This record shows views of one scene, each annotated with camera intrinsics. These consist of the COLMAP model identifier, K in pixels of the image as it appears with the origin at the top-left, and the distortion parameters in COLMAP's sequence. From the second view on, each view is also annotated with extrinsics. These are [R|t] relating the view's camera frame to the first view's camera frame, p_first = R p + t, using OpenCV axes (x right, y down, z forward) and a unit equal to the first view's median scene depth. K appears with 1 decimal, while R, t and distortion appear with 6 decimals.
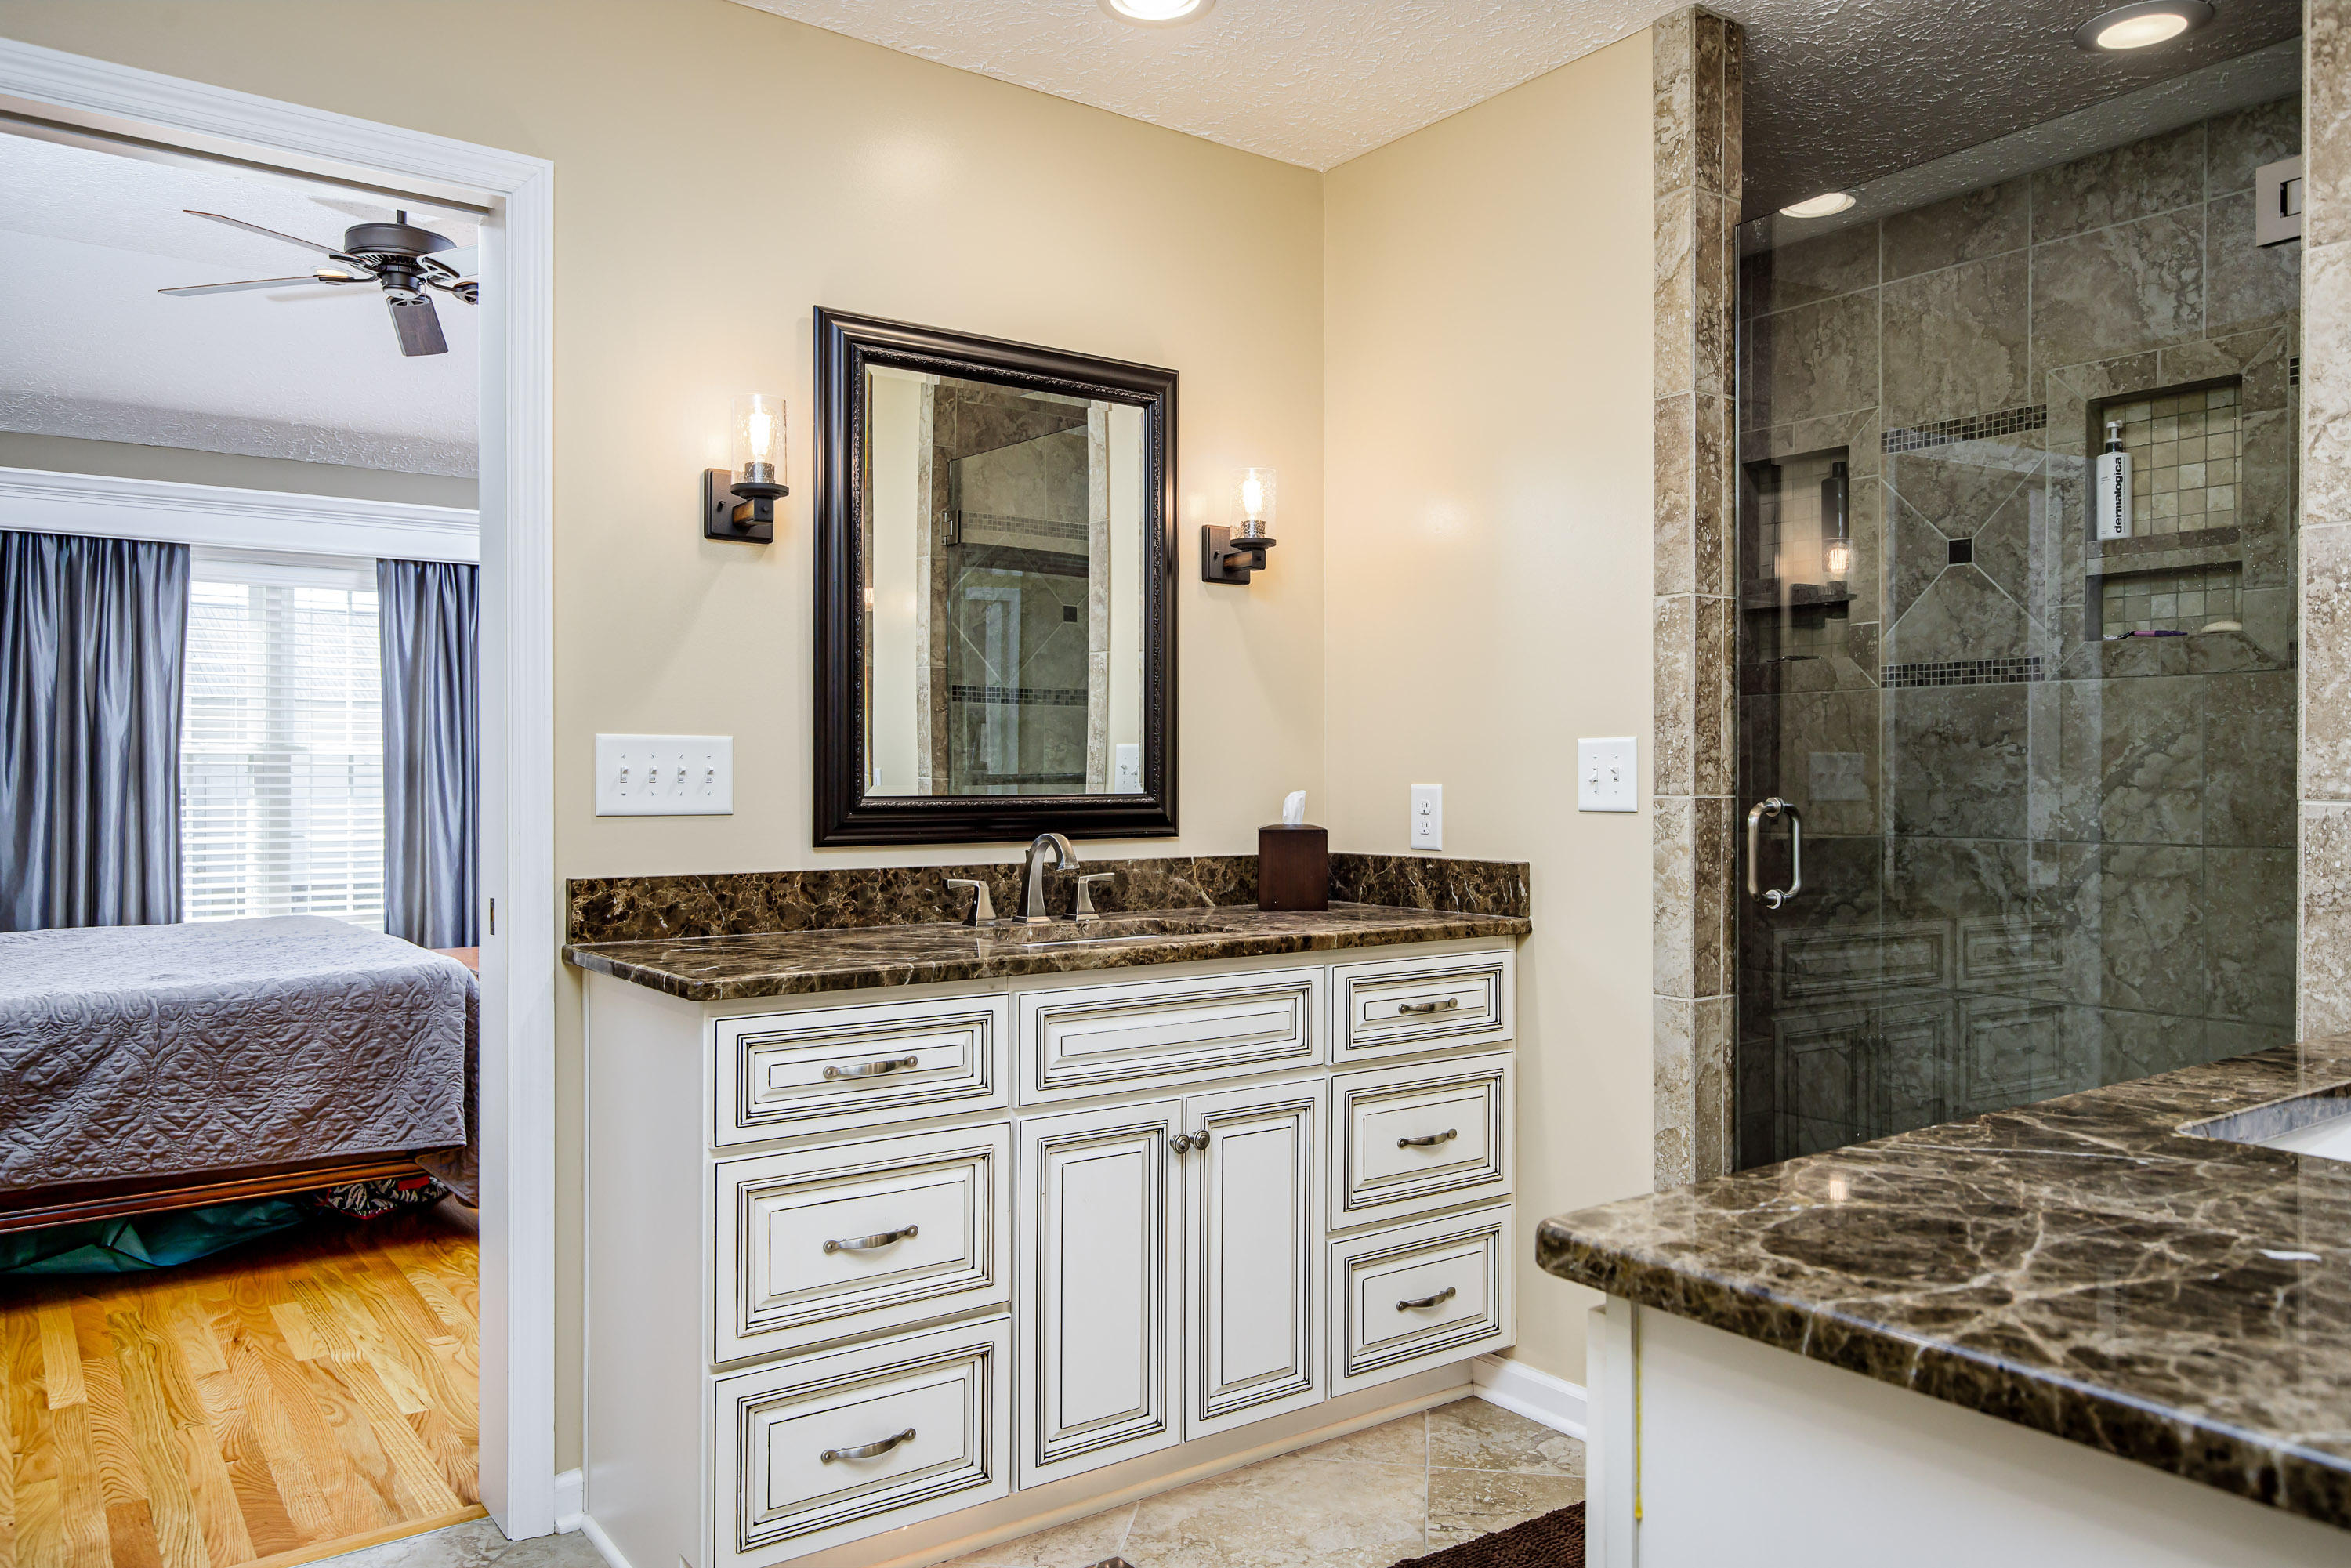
lens RADIAL K [[1629.7, 0, 1175.5], [0, 1629.7, 784.0], [0, 0, 1]] dist [-0.002472, -0.000152]
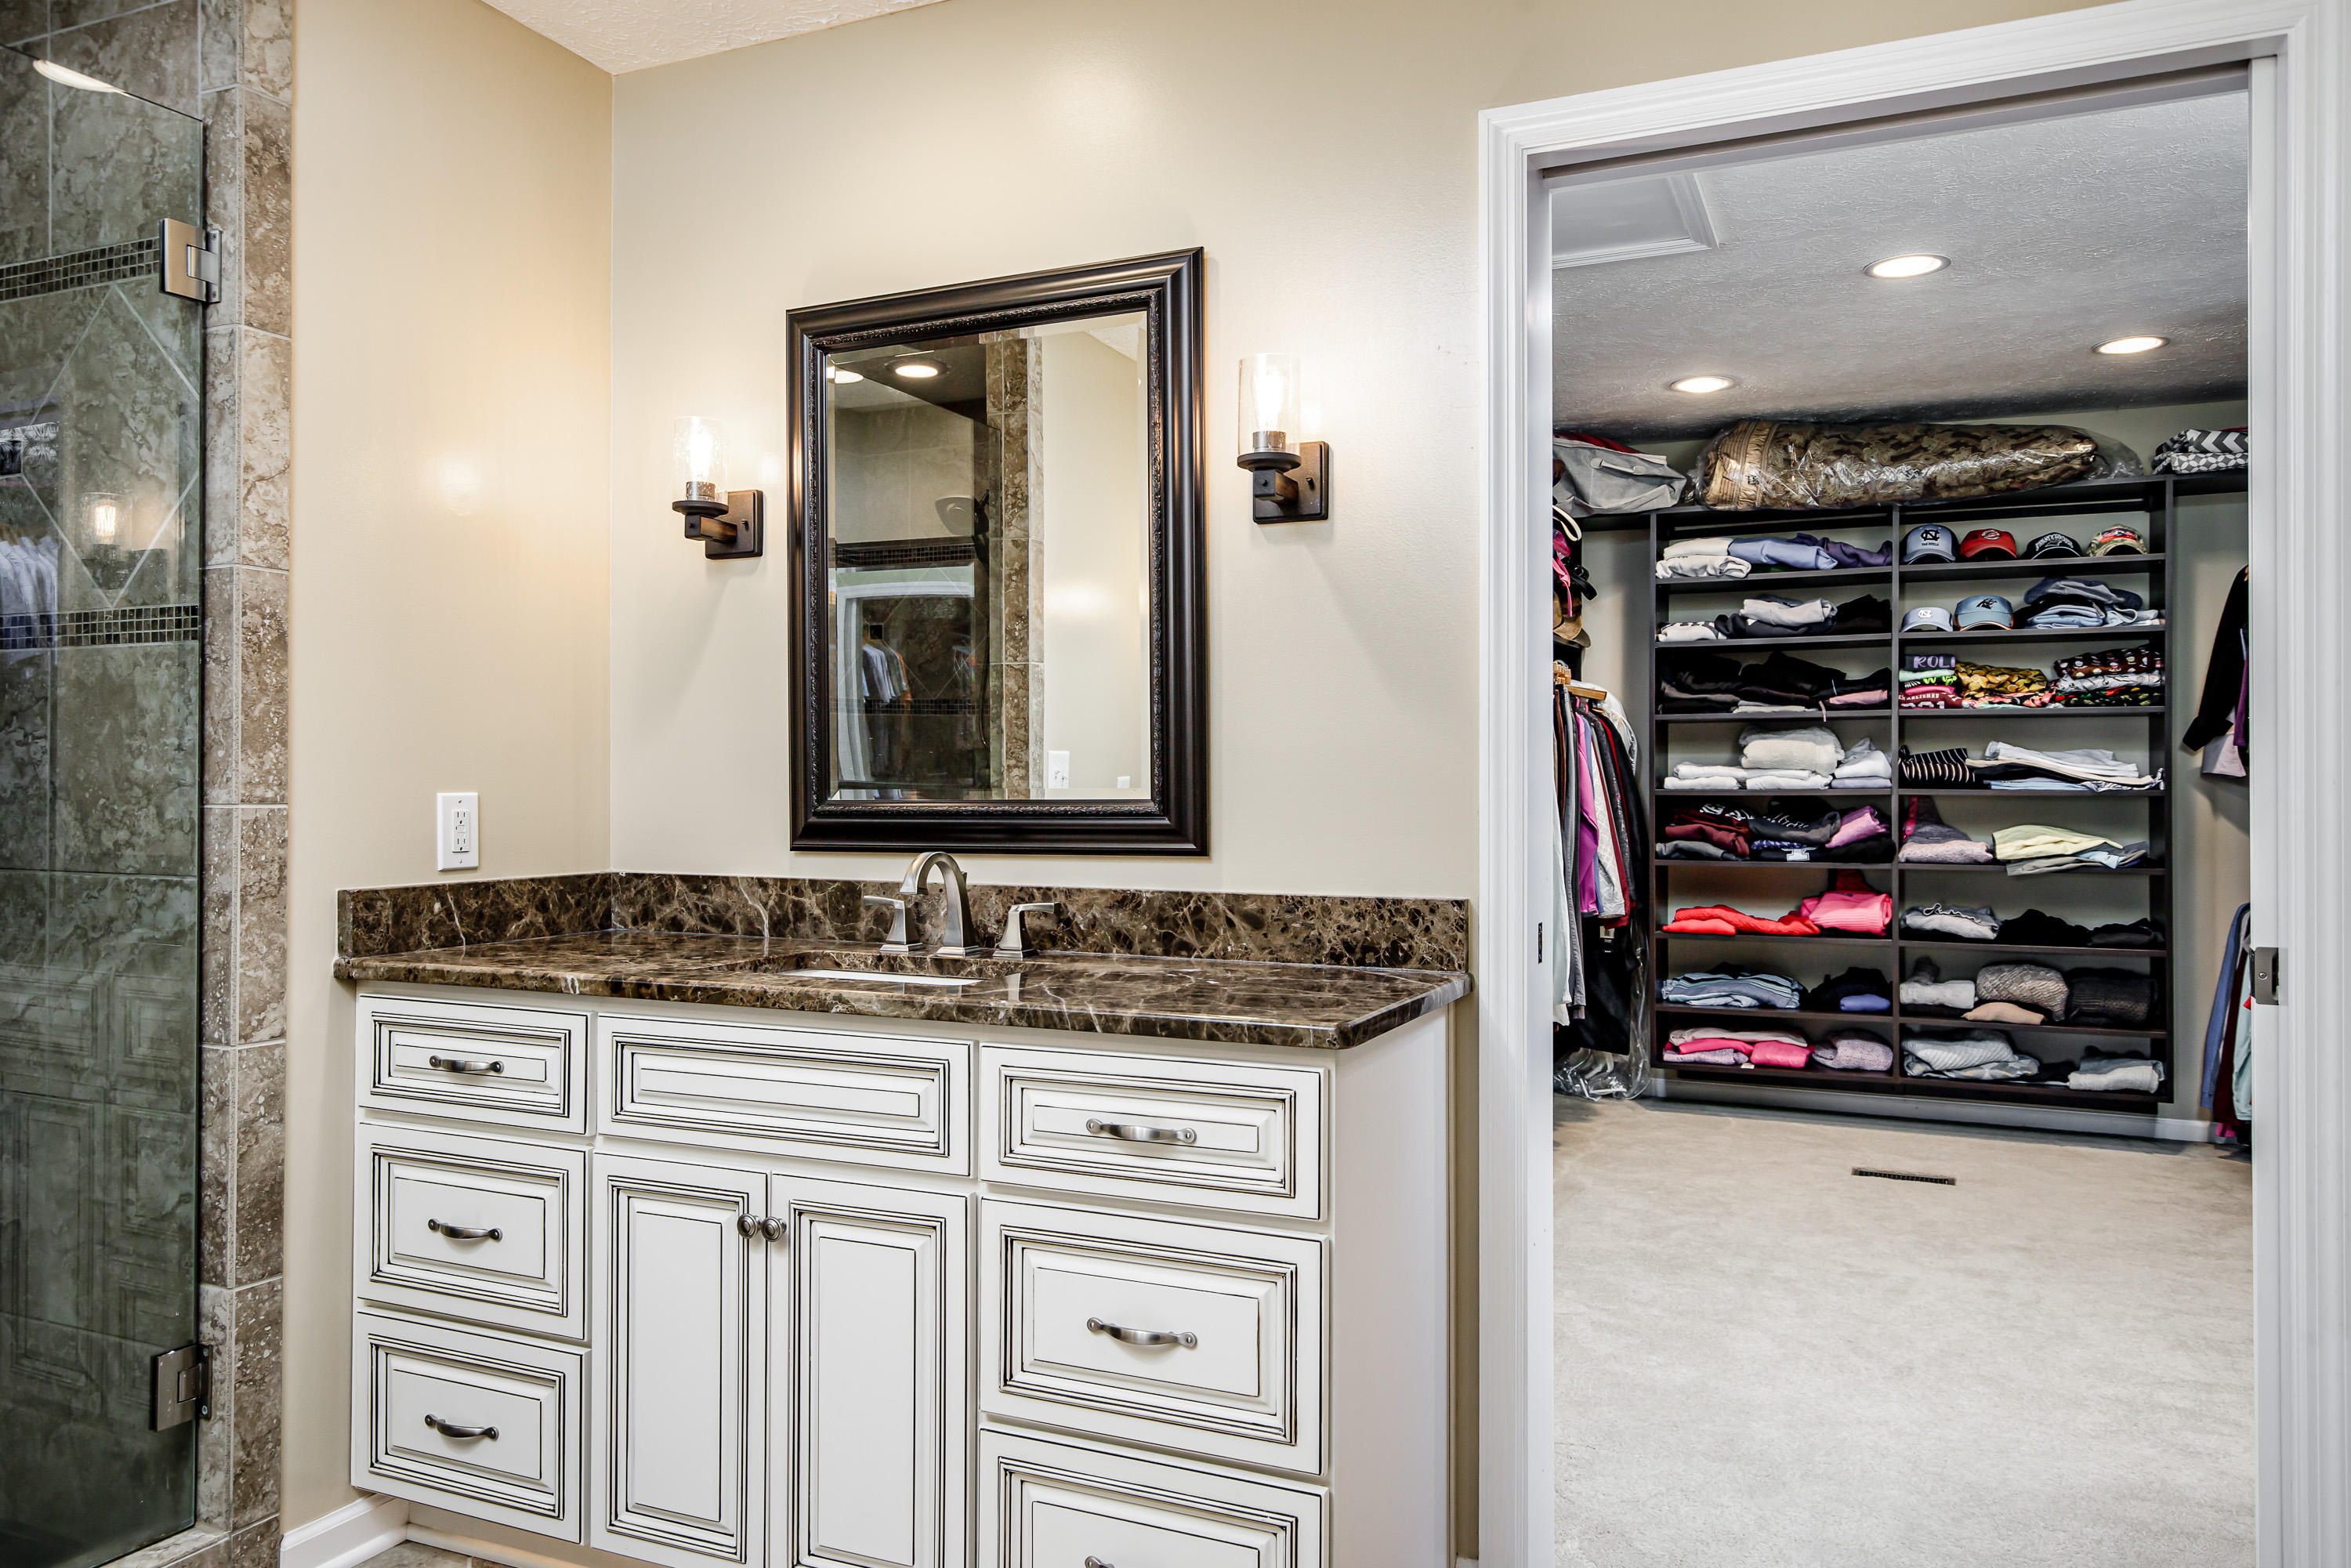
lens RADIAL K [[2011.1, 0, 1175.5], [0, 2011.1, 784.0], [0, 0, 1]] dist [0.114171, 0.001715]
pose [[0.426086, -0.000335, -0.904682, 0.970801], [-0.013591, 0.999885, -0.006772, -0.001799], [0.904580, 0.015181, 0.426033, 0.694436]]
